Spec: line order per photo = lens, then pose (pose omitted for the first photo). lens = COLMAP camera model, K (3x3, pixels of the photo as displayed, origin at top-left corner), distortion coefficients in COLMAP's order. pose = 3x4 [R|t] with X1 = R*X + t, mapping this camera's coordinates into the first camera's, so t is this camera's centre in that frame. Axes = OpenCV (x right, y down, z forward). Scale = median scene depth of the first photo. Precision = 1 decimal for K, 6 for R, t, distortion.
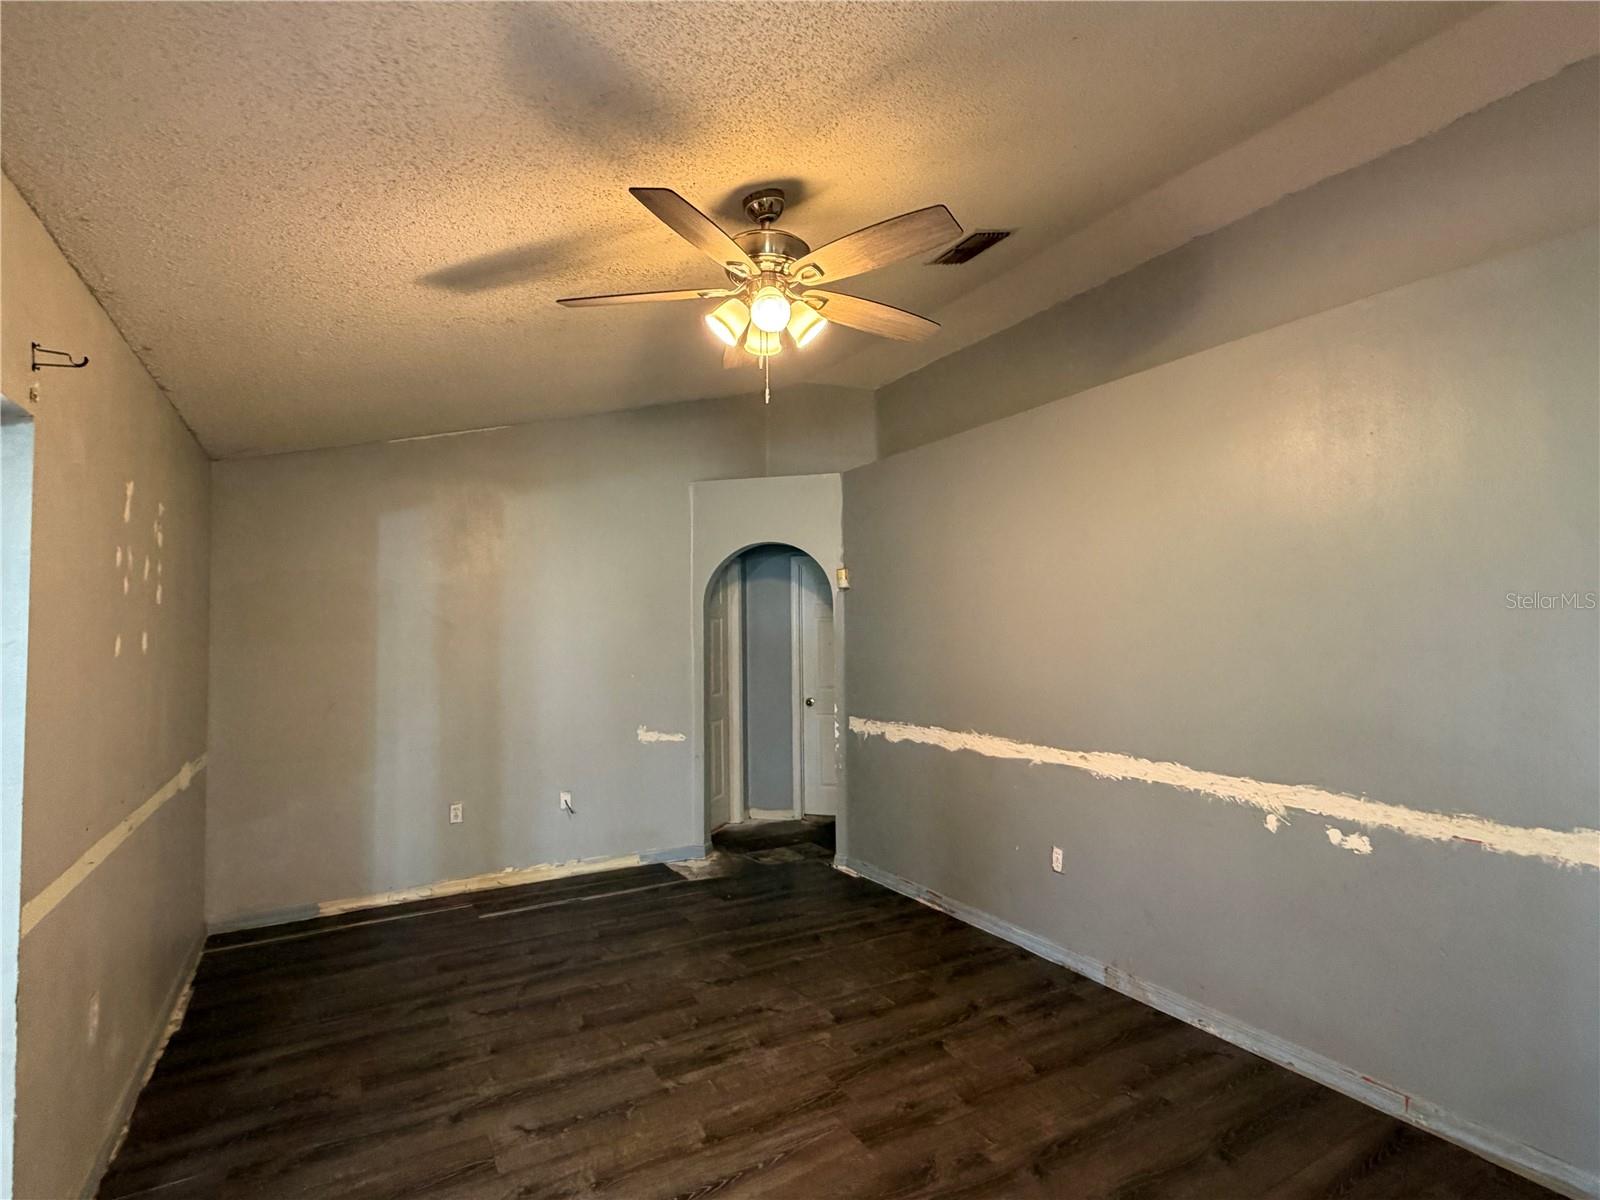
lens RADIAL K [[824.6, 0, 800.0], [0, 824.6, 600.0], [0, 0, 1]] dist [0.001094, -0.000010]
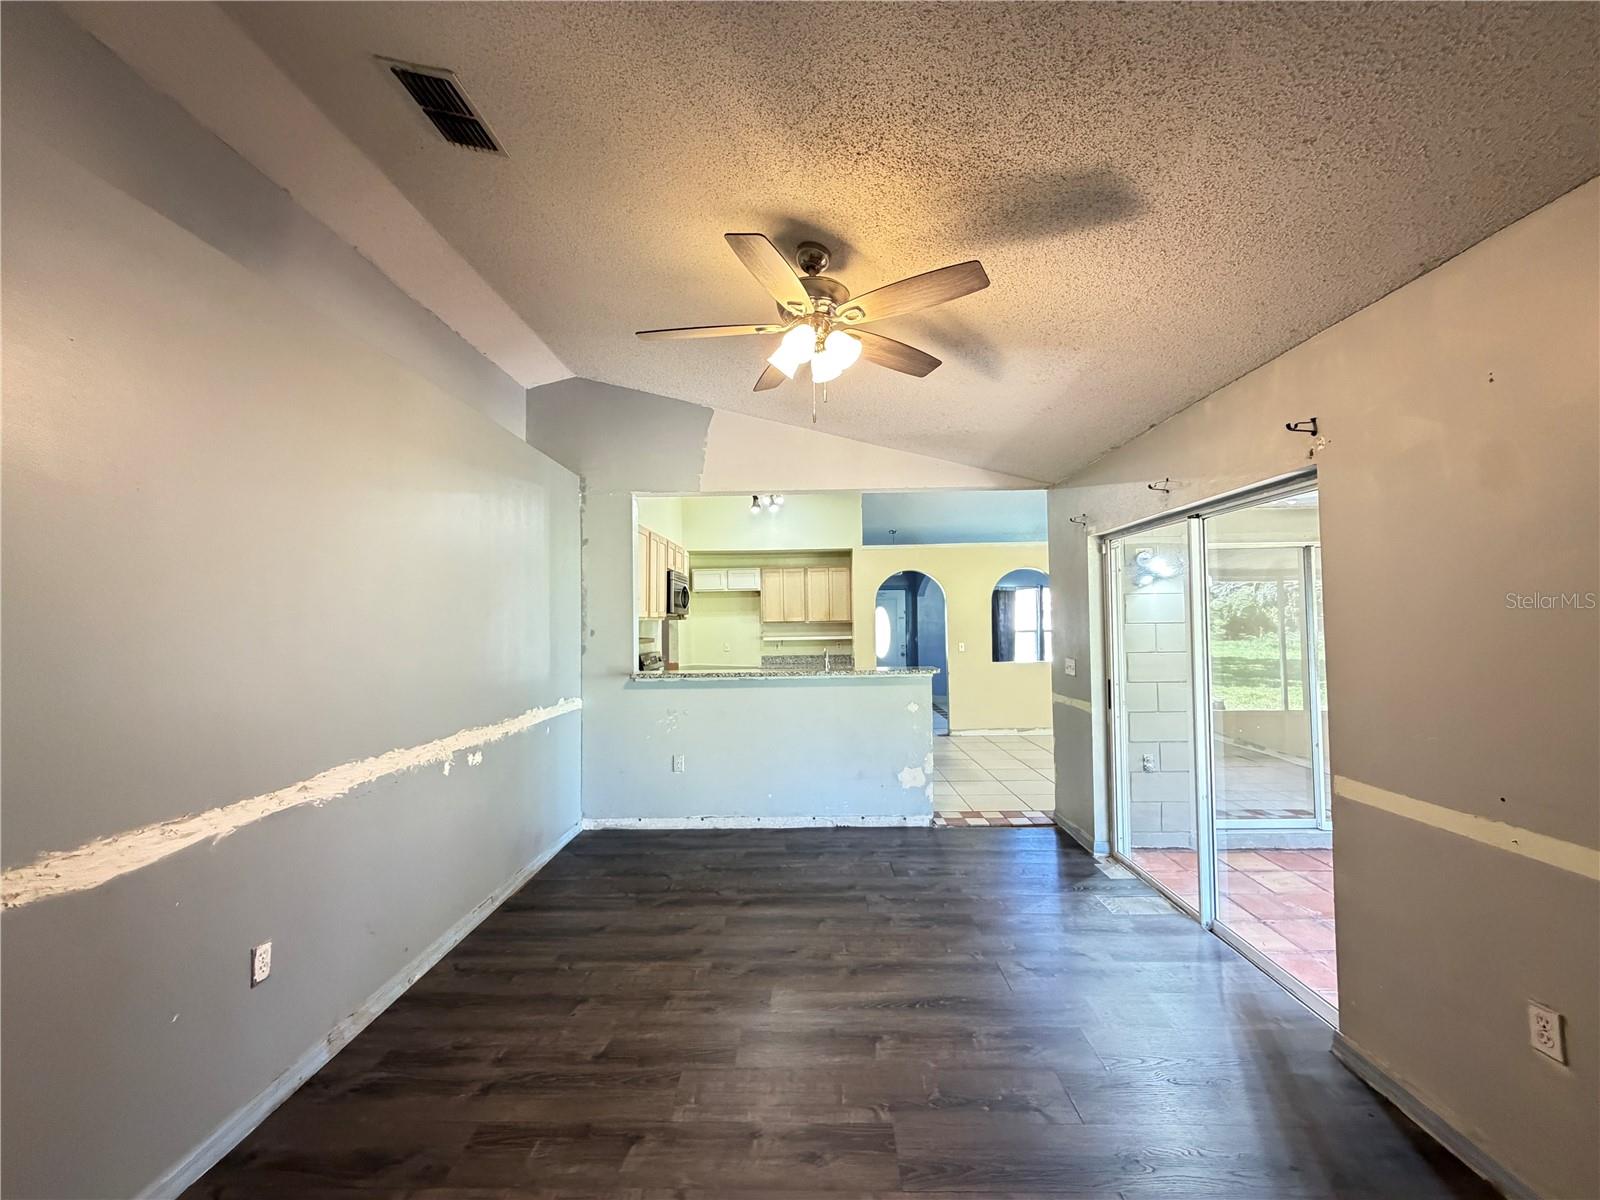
lens RADIAL K [[631.0, 0, 800.0], [0, 631.0, 600.0], [0, 0, 1]] dist [-0.000354, 0.000014]
pose [[-0.859370, 0.040659, 0.509735, -0.414518], [0.003503, 0.997279, -0.073641, 0.077780], [-0.511342, -0.061499, -0.857174, 1.539631]]
